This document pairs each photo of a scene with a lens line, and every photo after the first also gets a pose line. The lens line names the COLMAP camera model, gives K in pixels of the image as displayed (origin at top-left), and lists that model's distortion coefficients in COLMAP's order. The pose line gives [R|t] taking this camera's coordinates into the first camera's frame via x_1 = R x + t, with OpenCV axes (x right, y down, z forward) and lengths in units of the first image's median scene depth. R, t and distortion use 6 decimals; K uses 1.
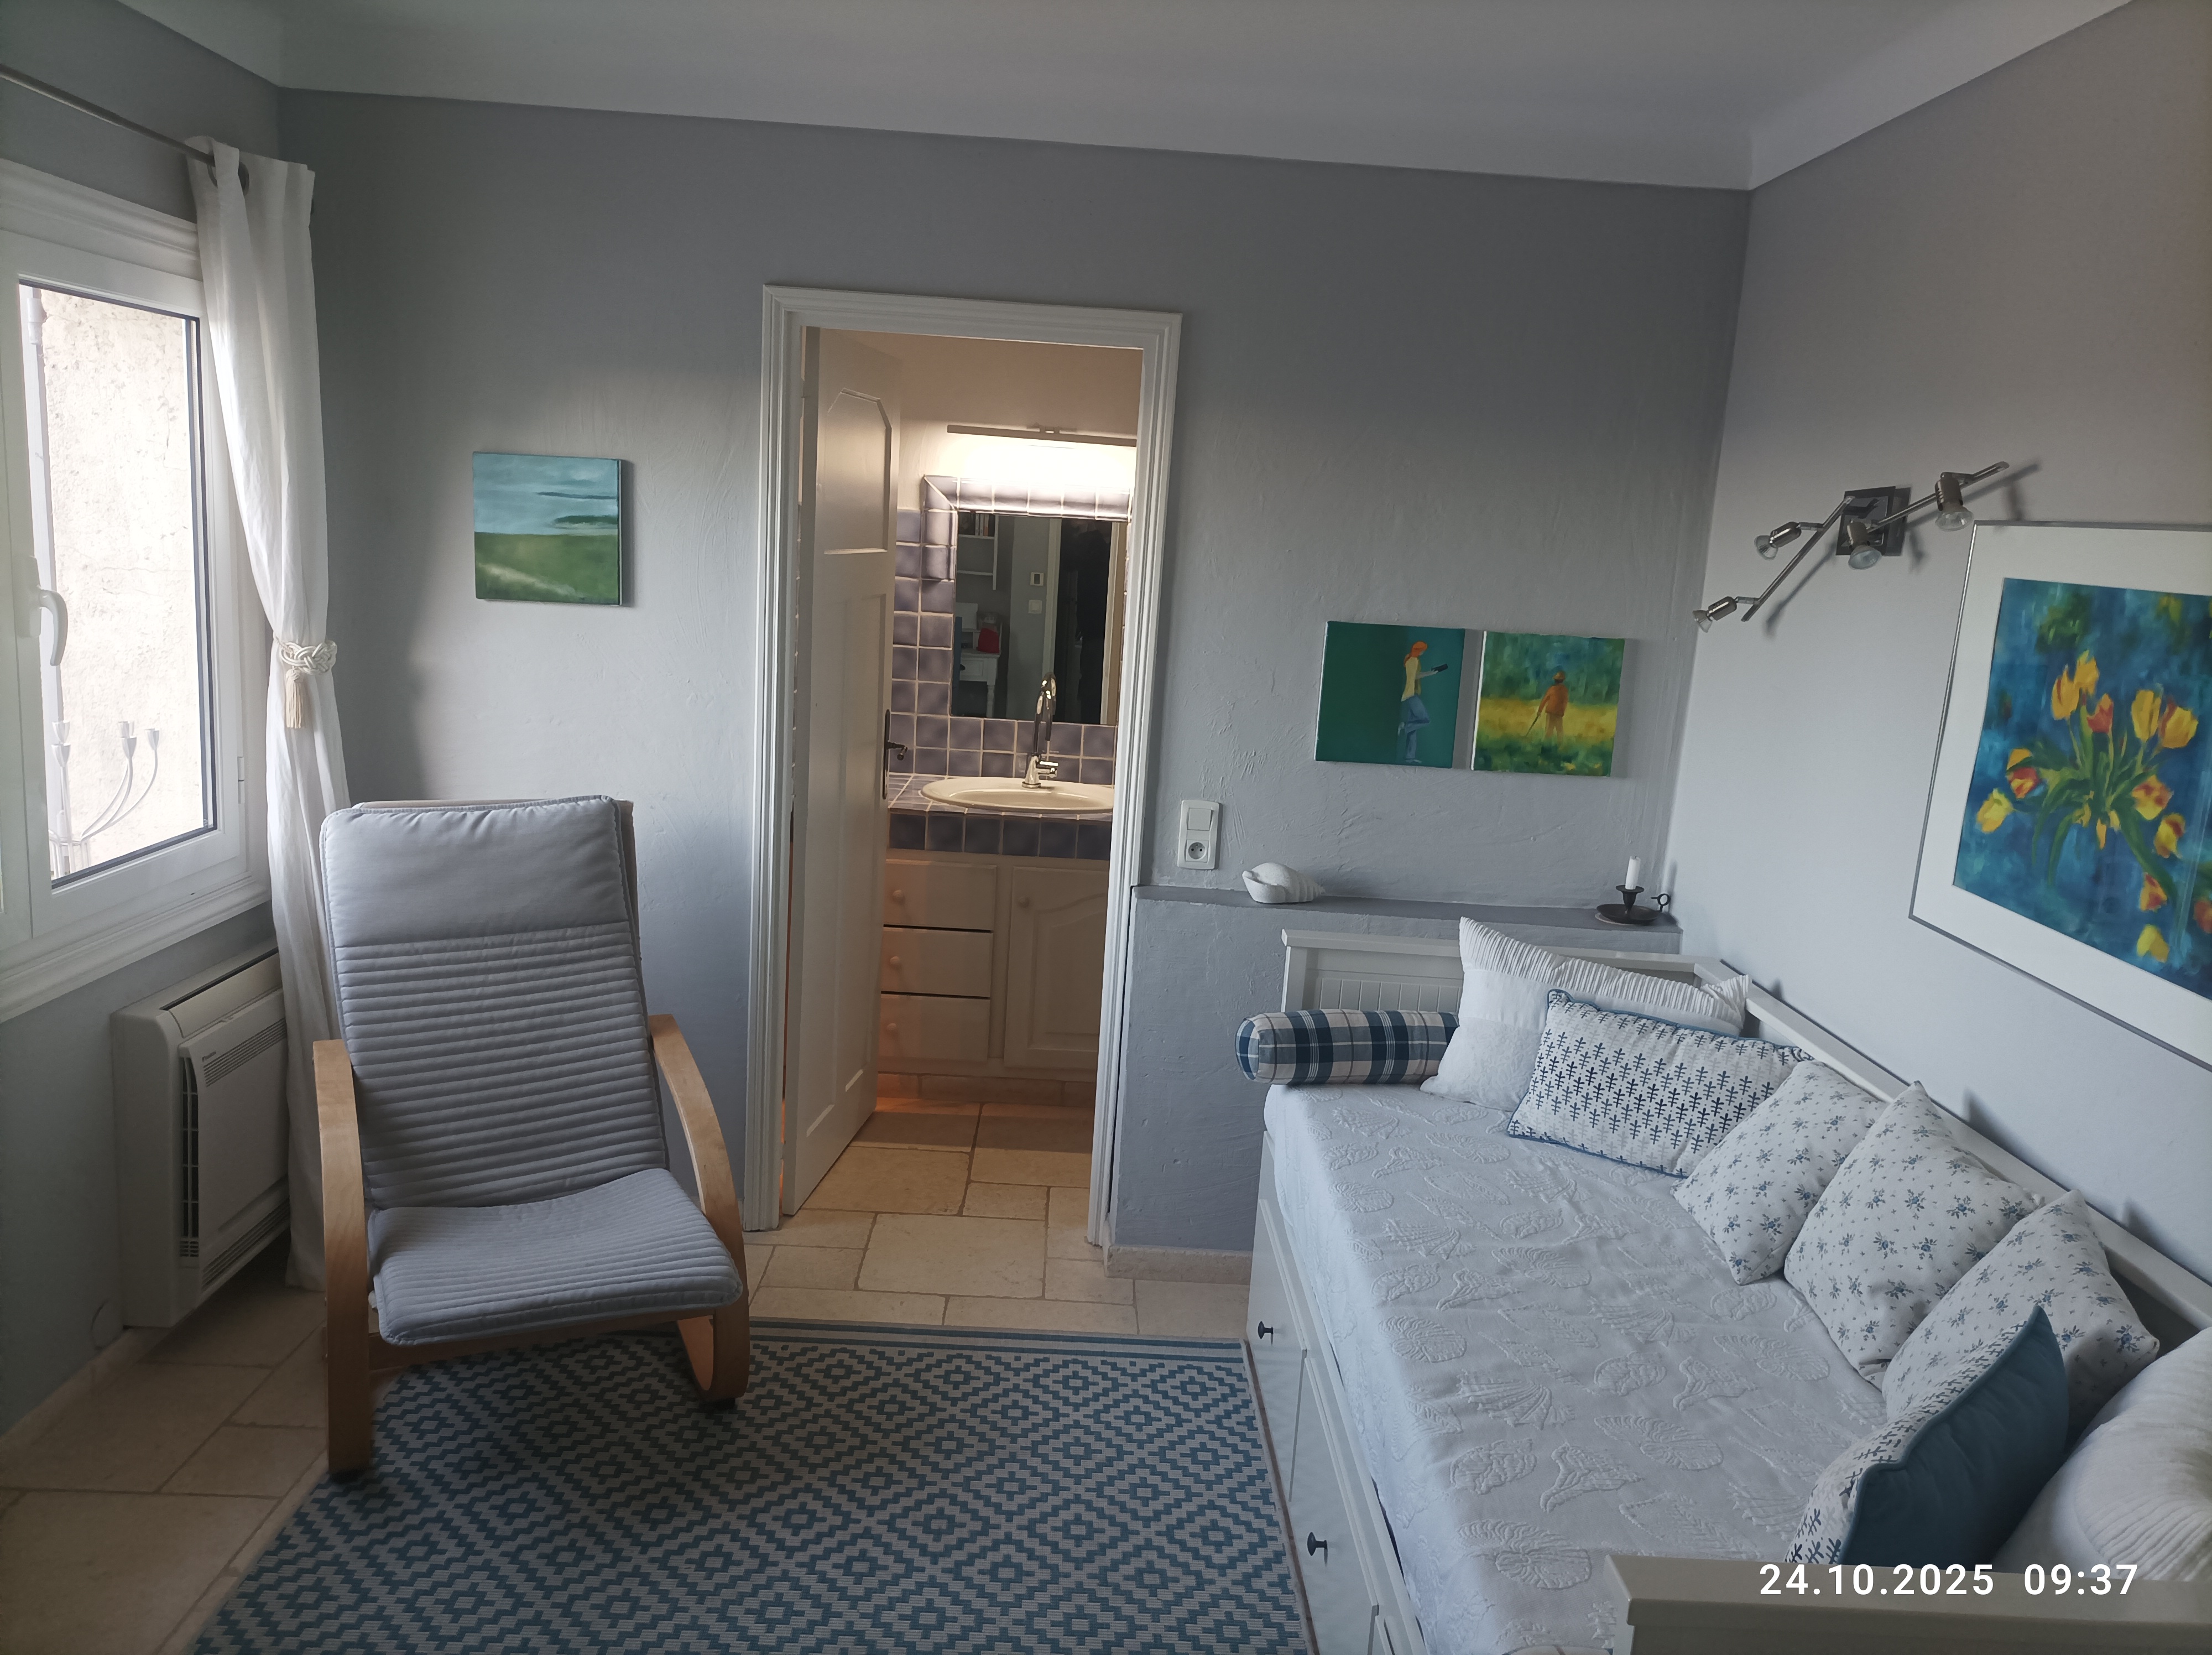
lens RADIAL K [[1652.9, 0, 1105.9], [0, 1652.9, 826.5], [0, 0, 1]] dist [0.026660, -0.009305]
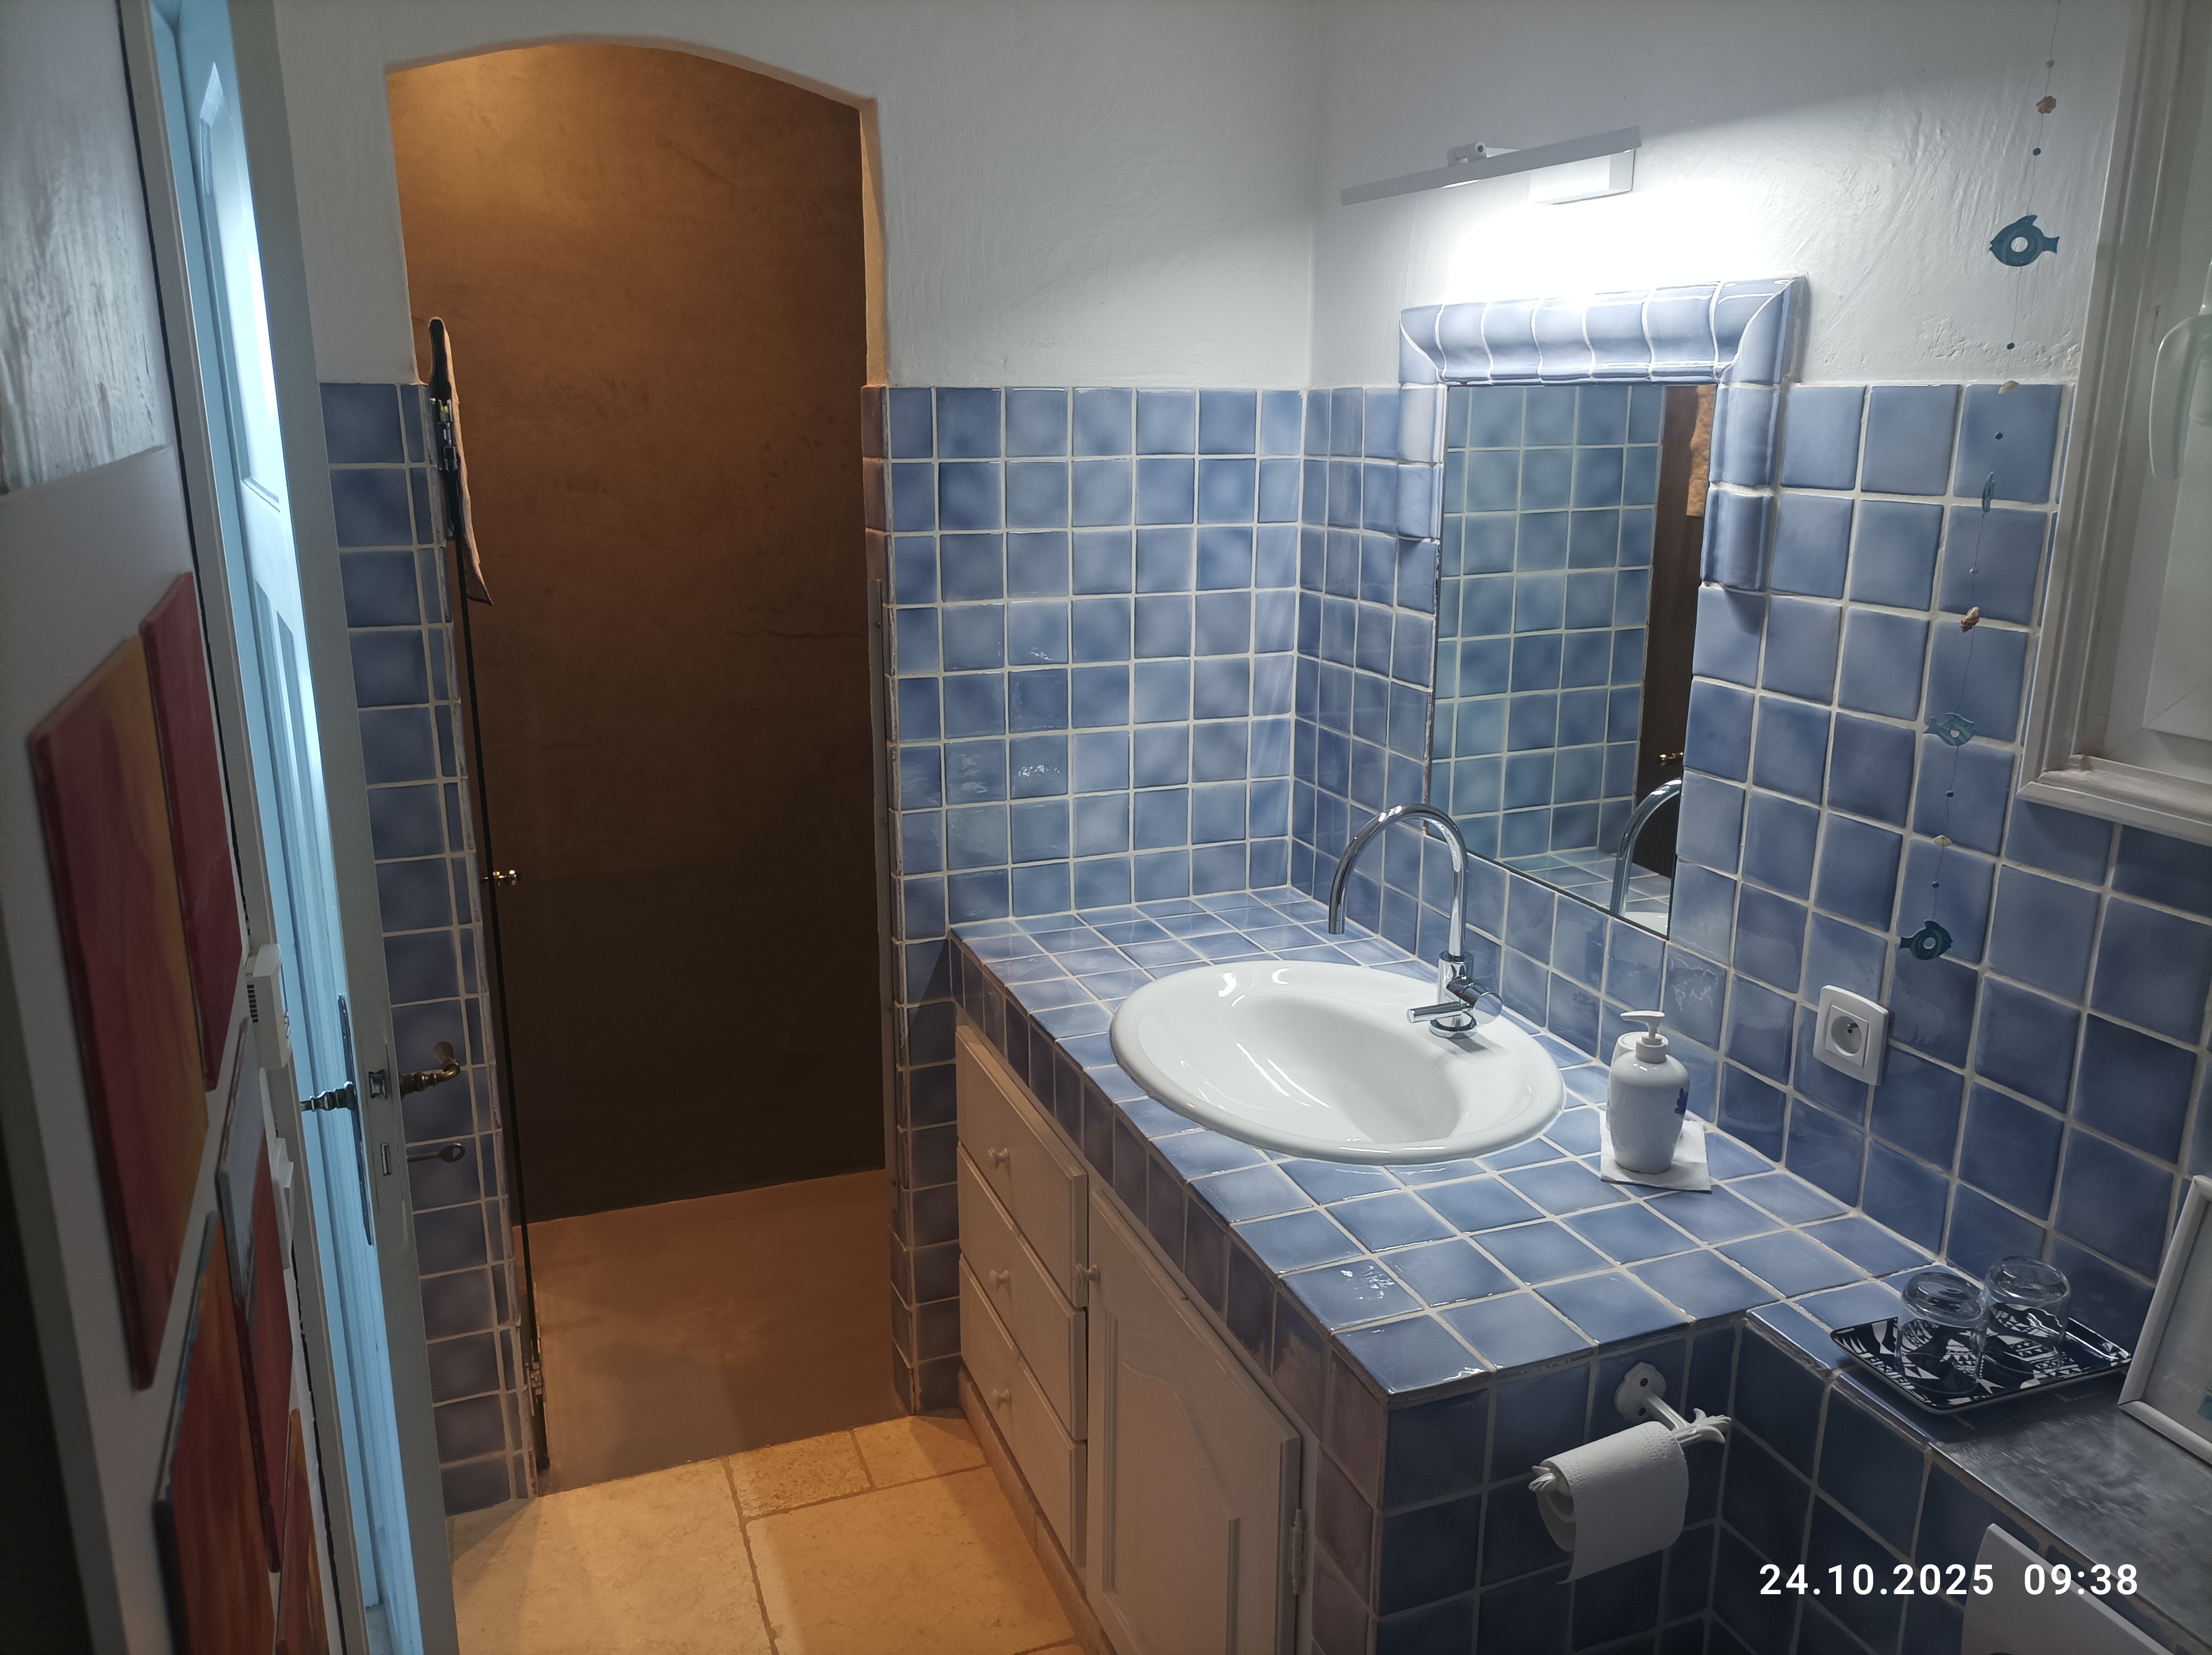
lens RADIAL K [[1652.9, 0, 1105.5], [0, 1652.9, 827.9], [0, 0, 1]] dist [0.026660, -0.009305]
pose [[0.343326, 0.178604, -0.922078, 0.311396], [-0.151416, 0.979436, 0.133336, -0.119271], [0.926931, 0.093840, 0.363309, 0.764272]]
